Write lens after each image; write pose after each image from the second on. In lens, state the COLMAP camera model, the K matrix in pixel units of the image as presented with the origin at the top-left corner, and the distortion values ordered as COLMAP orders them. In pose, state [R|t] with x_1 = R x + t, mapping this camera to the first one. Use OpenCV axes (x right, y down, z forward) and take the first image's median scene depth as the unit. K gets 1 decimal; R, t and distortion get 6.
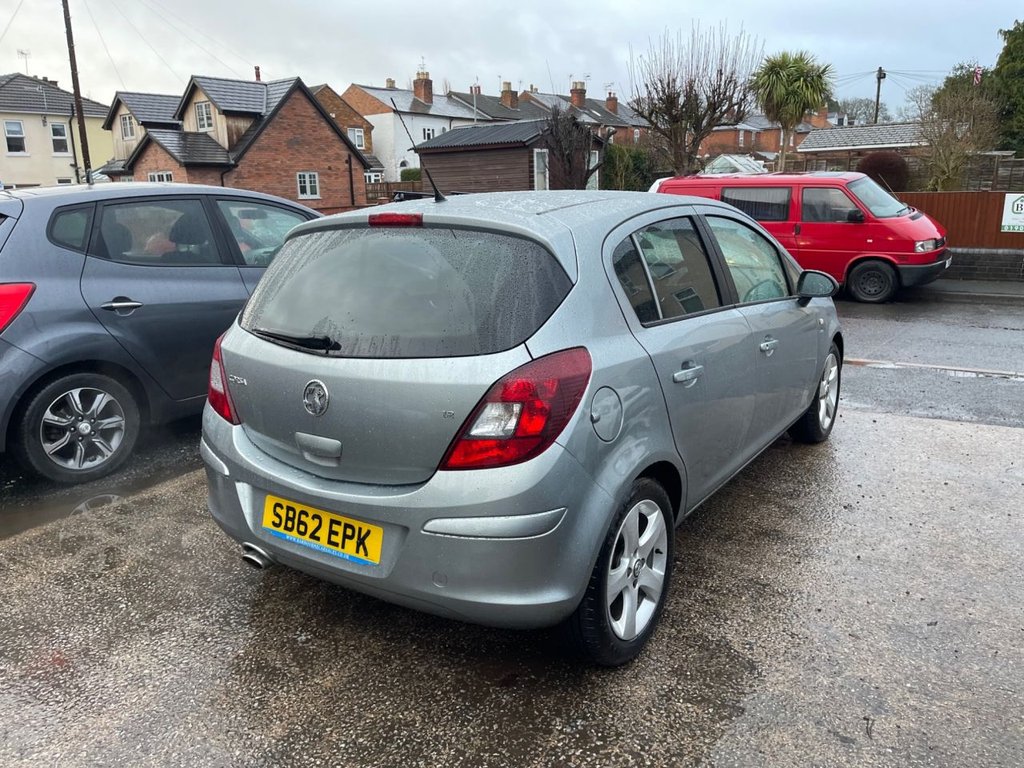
lens RADIAL K [[765.6, 0, 516.8], [0, 765.6, 369.7], [0, 0, 1]] dist [0.081808, -0.111515]
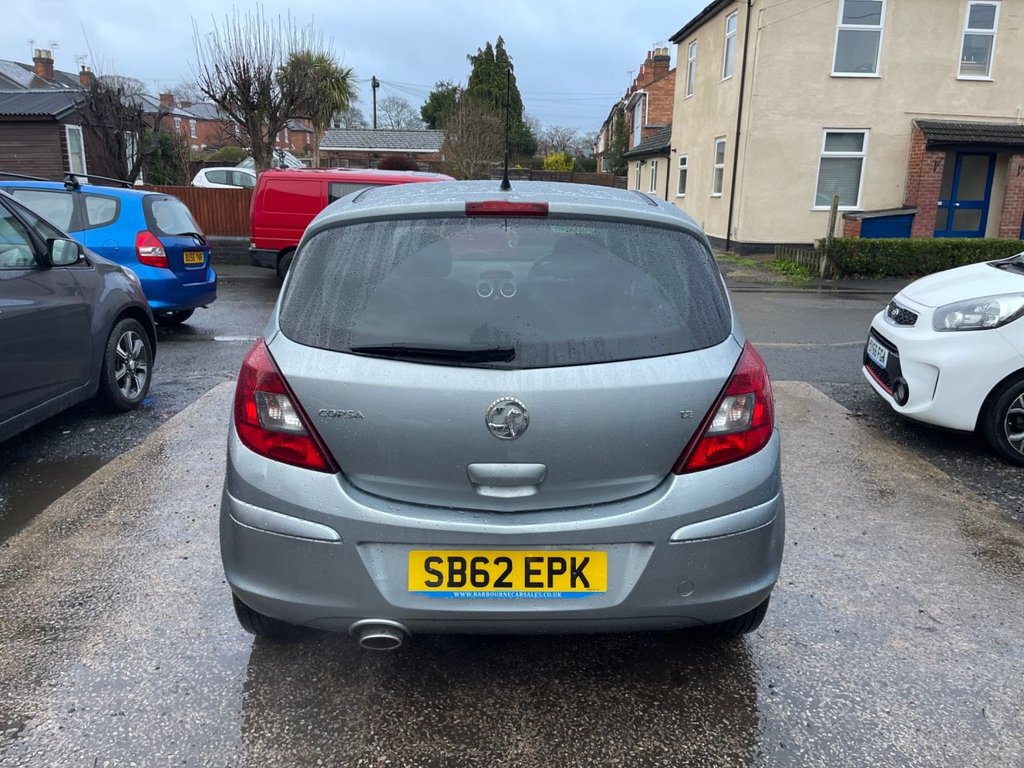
lens RADIAL K [[769.2, 0, 499.7], [0, 769.2, 371.6], [0, 0, 1]] dist [0.074957, -0.100947]
pose [[0.819408, -0.098747, 0.564641, -0.645166], [0.094561, 0.994840, 0.036755, -0.040860], [-0.565357, 0.023276, 0.824518, 0.269732]]
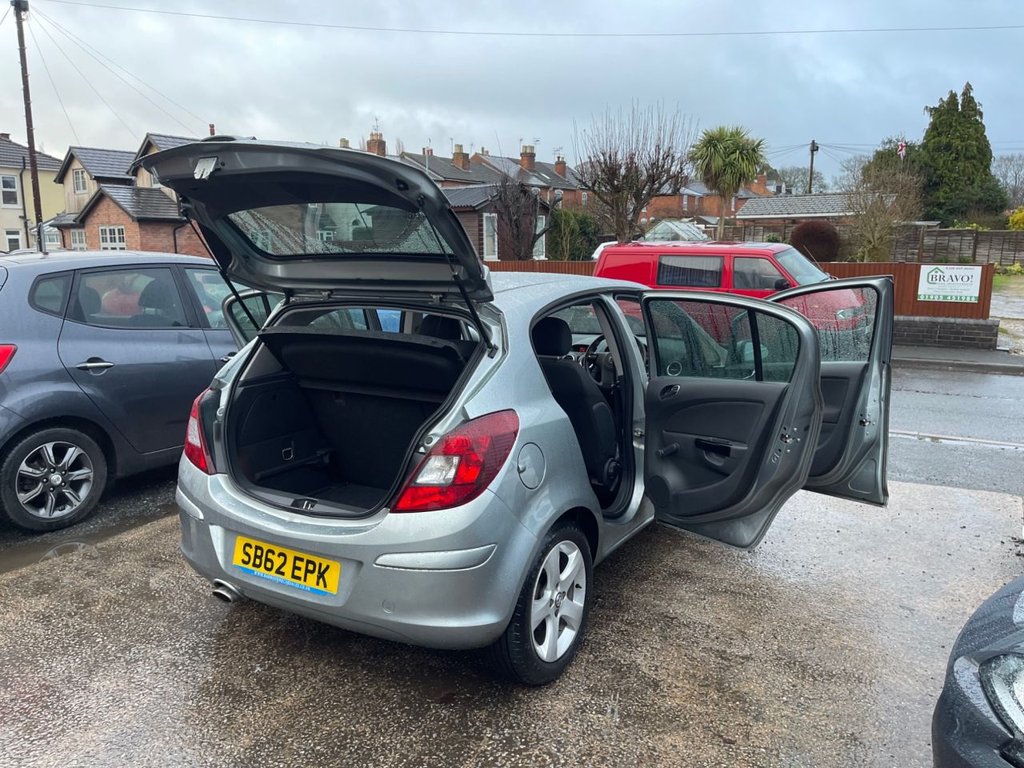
lens RADIAL K [[769.2, 0, 499.7], [0, 769.2, 371.6], [0, 0, 1]] dist [0.074957, -0.100947]
pose [[0.999035, 0.009916, 0.042792, 0.012329], [-0.006925, 0.997558, -0.069493, -0.004236], [-0.043376, 0.069129, 0.996664, -0.173025]]
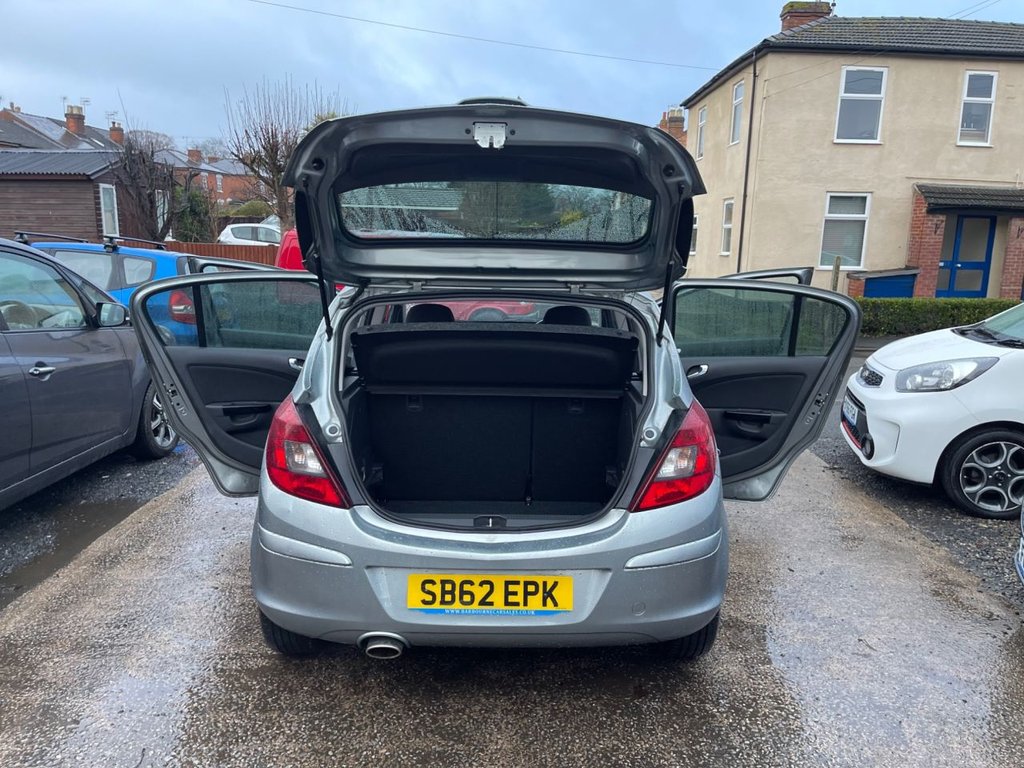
lens RADIAL K [[766.3, 0, 512.0], [0, 766.3, 384.0], [0, 0, 1]] dist [0.099368, -0.126136]
pose [[0.824385, -0.063113, 0.562500, -0.705980], [0.085804, 0.996214, -0.013976, -0.047642], [-0.559488, 0.059786, 0.826679, 0.111924]]
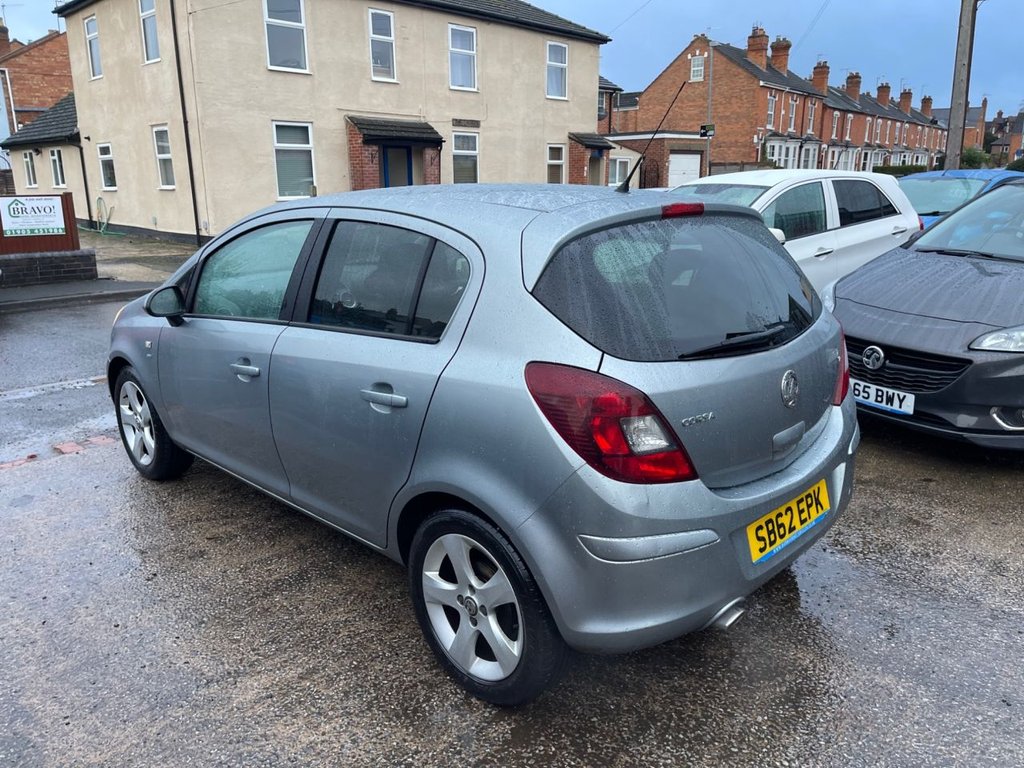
lens RADIAL K [[766.3, 0, 512.0], [0, 766.3, 384.0], [0, 0, 1]] dist [0.099368, -0.126136]
pose [[0.177482, -0.233740, 0.955963, -1.108147], [0.226142, 0.955078, 0.191538, -0.209083], [-0.957789, 0.182189, 0.222367, 0.977099]]
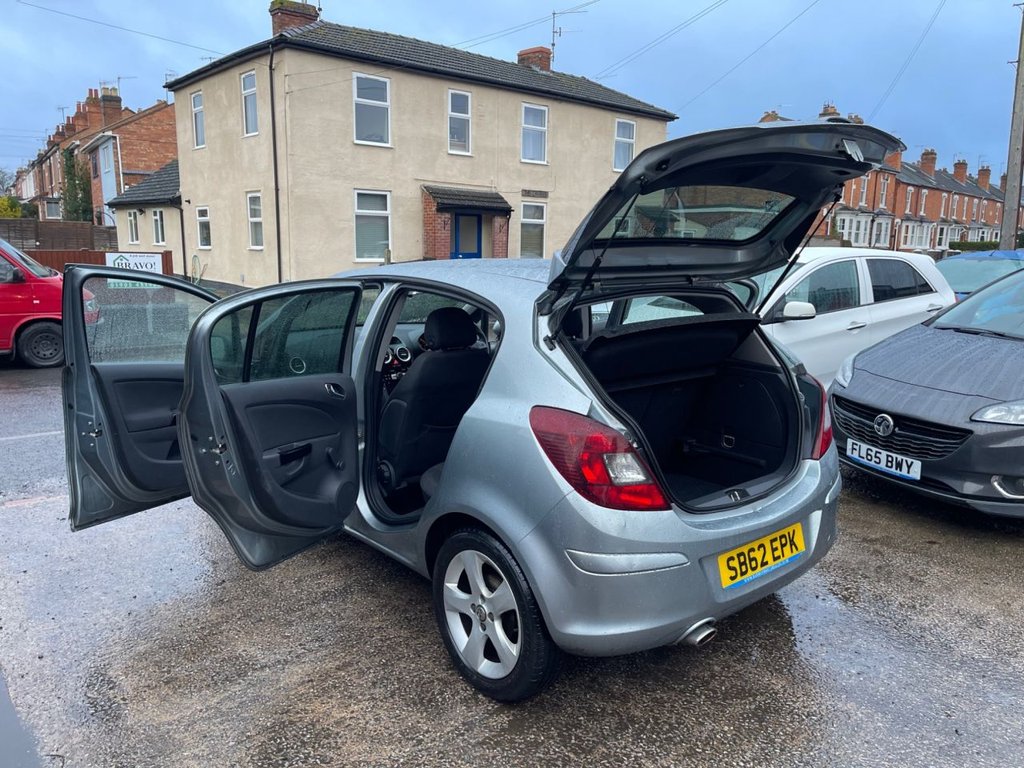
lens RADIAL K [[766.3, 0, 512.0], [0, 766.3, 384.0], [0, 0, 1]] dist [0.099368, -0.126136]
pose [[0.265296, -0.148226, 0.952705, -1.262860], [0.197371, 0.975536, 0.096817, -0.201408], [-0.943749, 0.162351, 0.288061, 0.877915]]
